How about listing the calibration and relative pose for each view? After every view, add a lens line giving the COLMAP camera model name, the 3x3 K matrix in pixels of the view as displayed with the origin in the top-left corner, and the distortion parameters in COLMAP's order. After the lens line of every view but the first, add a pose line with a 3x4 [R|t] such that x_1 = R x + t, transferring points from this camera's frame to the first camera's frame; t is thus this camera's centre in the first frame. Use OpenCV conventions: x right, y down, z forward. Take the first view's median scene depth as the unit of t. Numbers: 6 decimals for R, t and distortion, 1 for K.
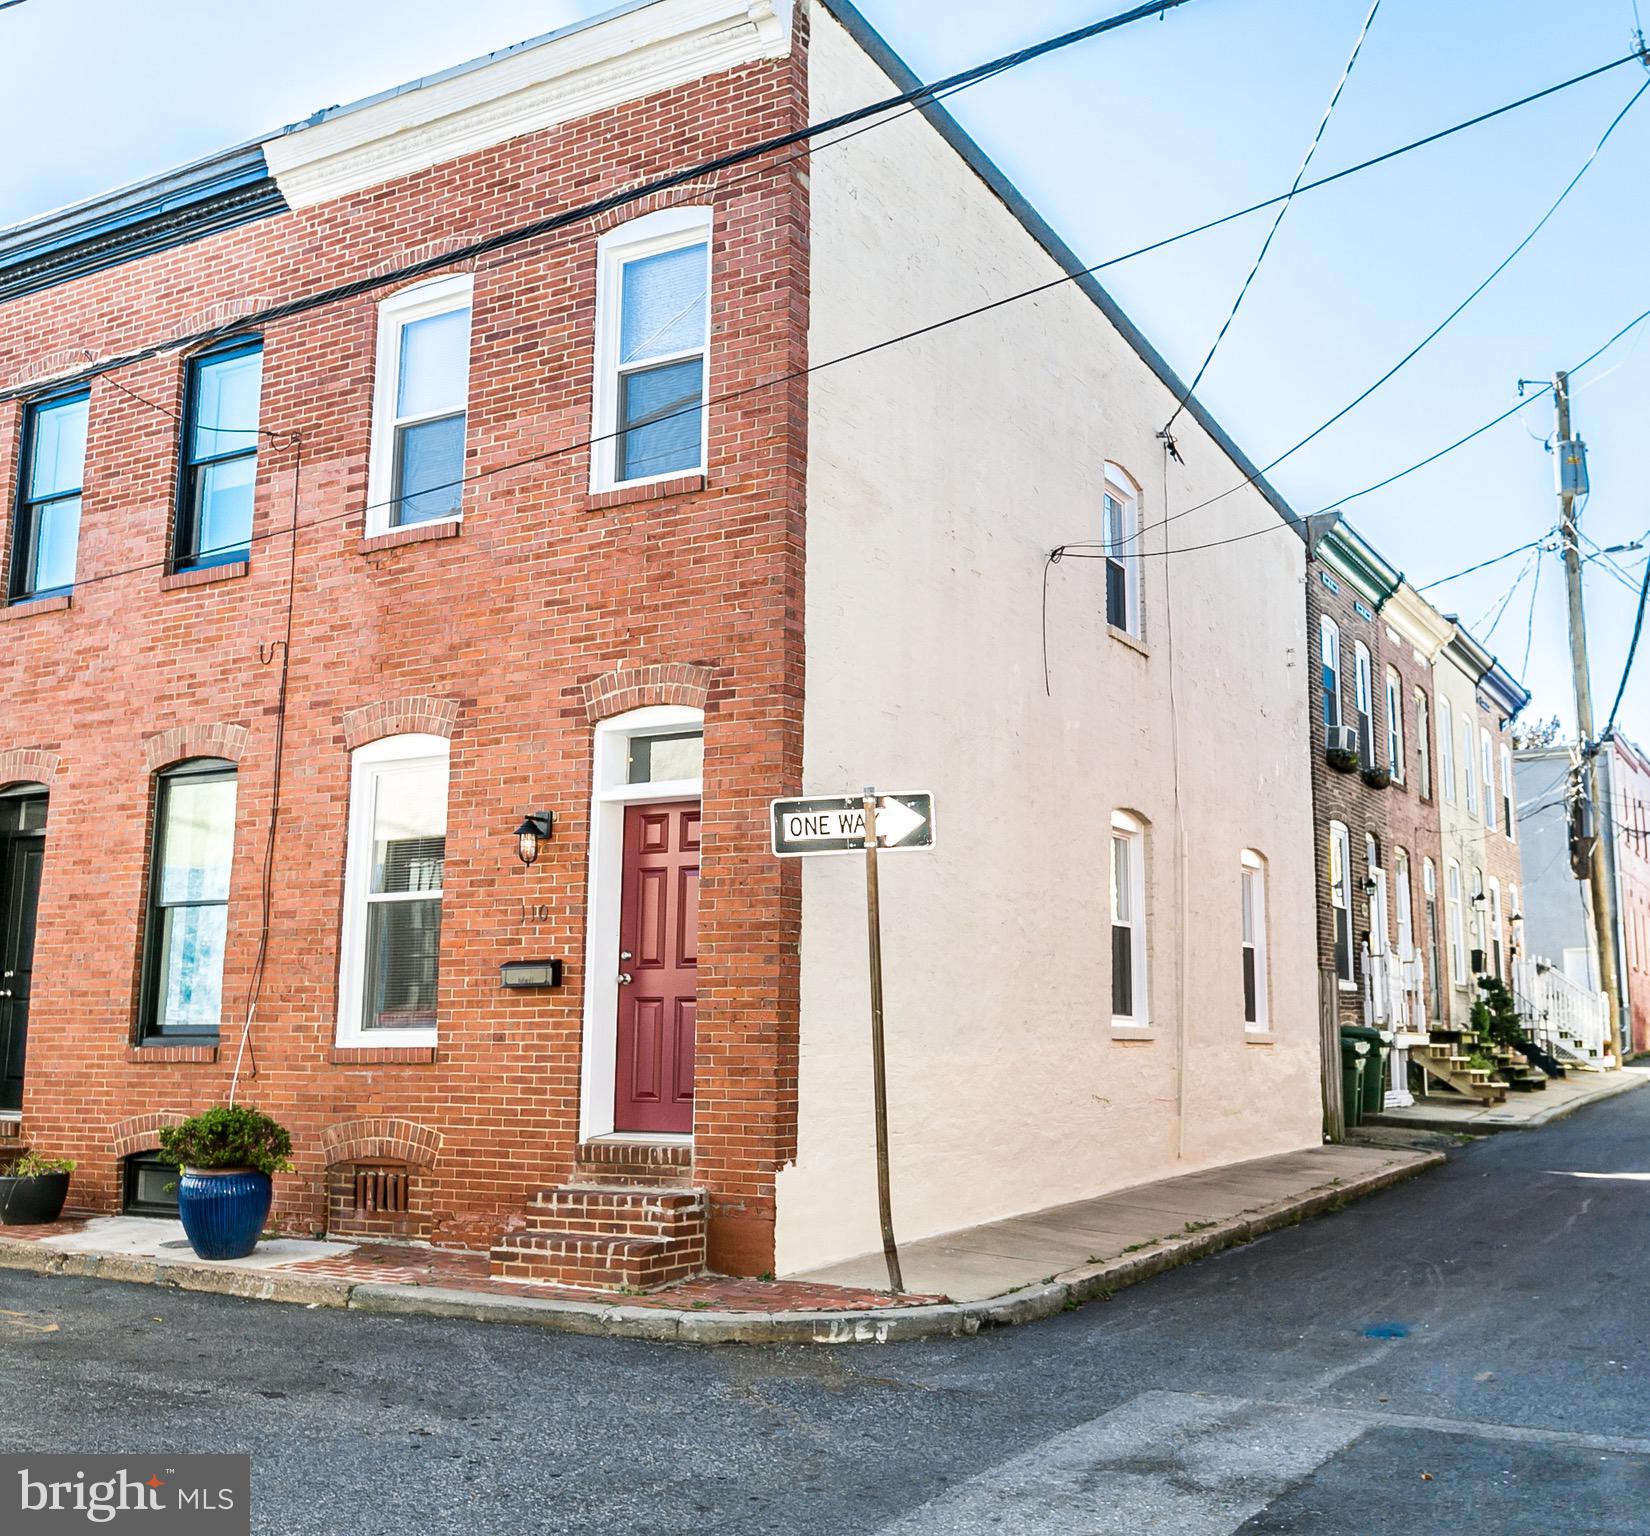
lens RADIAL K [[1708.9, 0, 825.0], [0, 1708.9, 768.0], [0, 0, 1]] dist [0.051390, -0.180123]
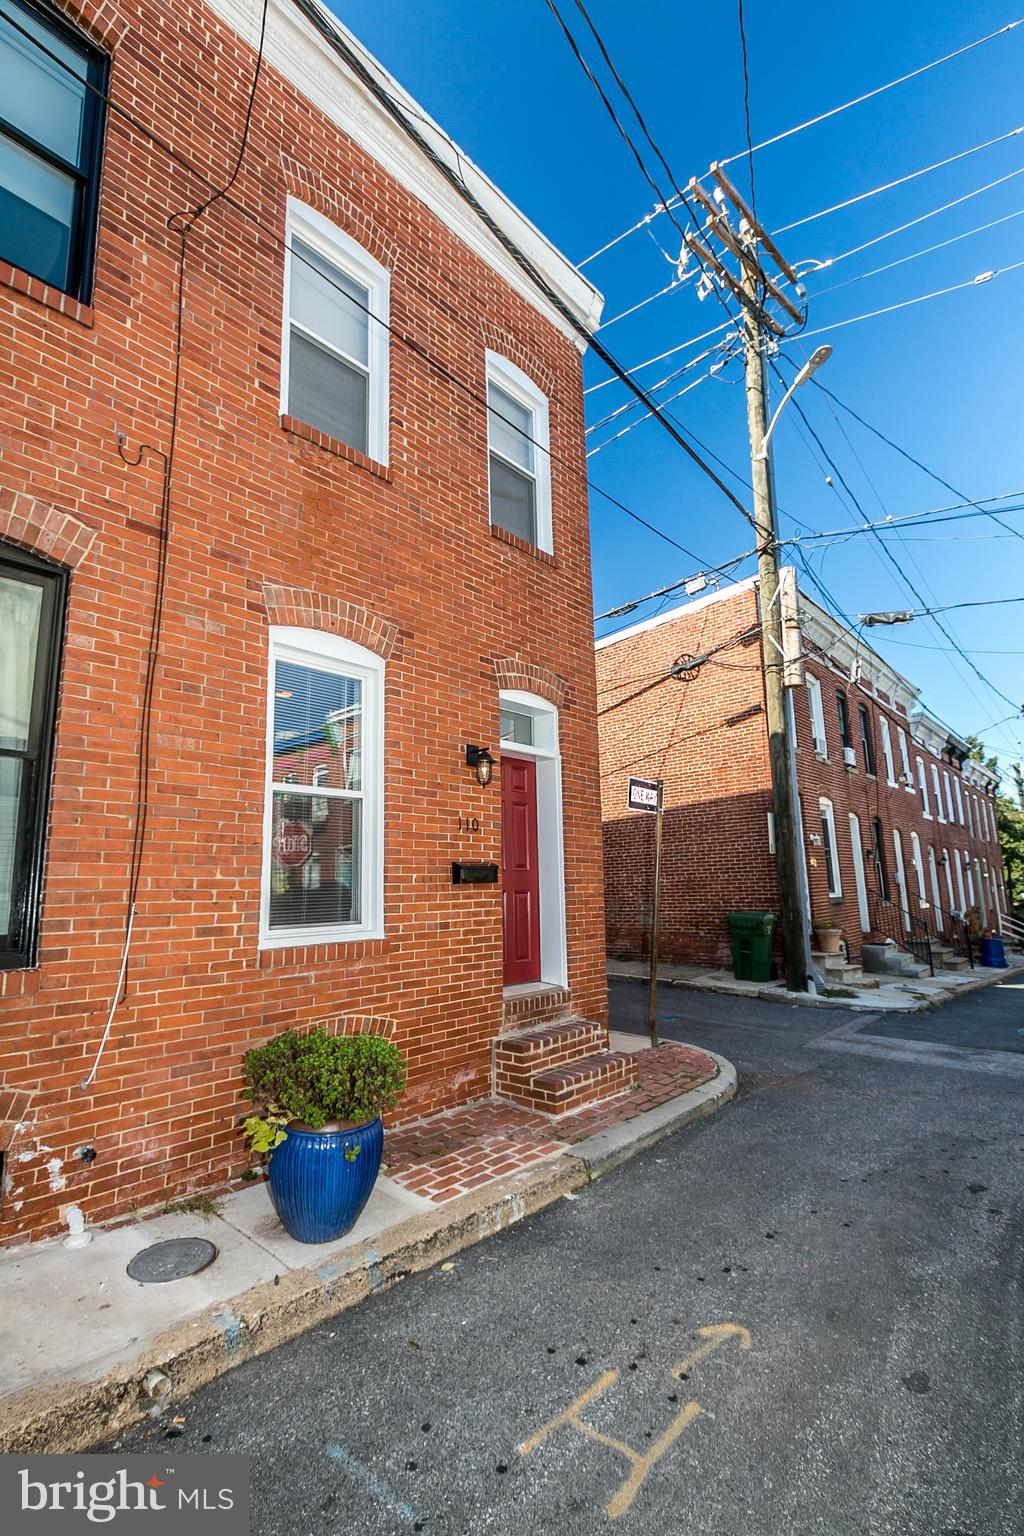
lens RADIAL K [[715.3, 0, 512.0], [0, 715.3, 768.0], [0, 0, 1]] dist [0.001258, 0.000268]
pose [[0.188443, 0.152176, 0.970223, -0.683245], [-0.139257, 0.982080, -0.126988, 0.107100], [-0.972161, -0.111181, 0.206258, 0.870515]]
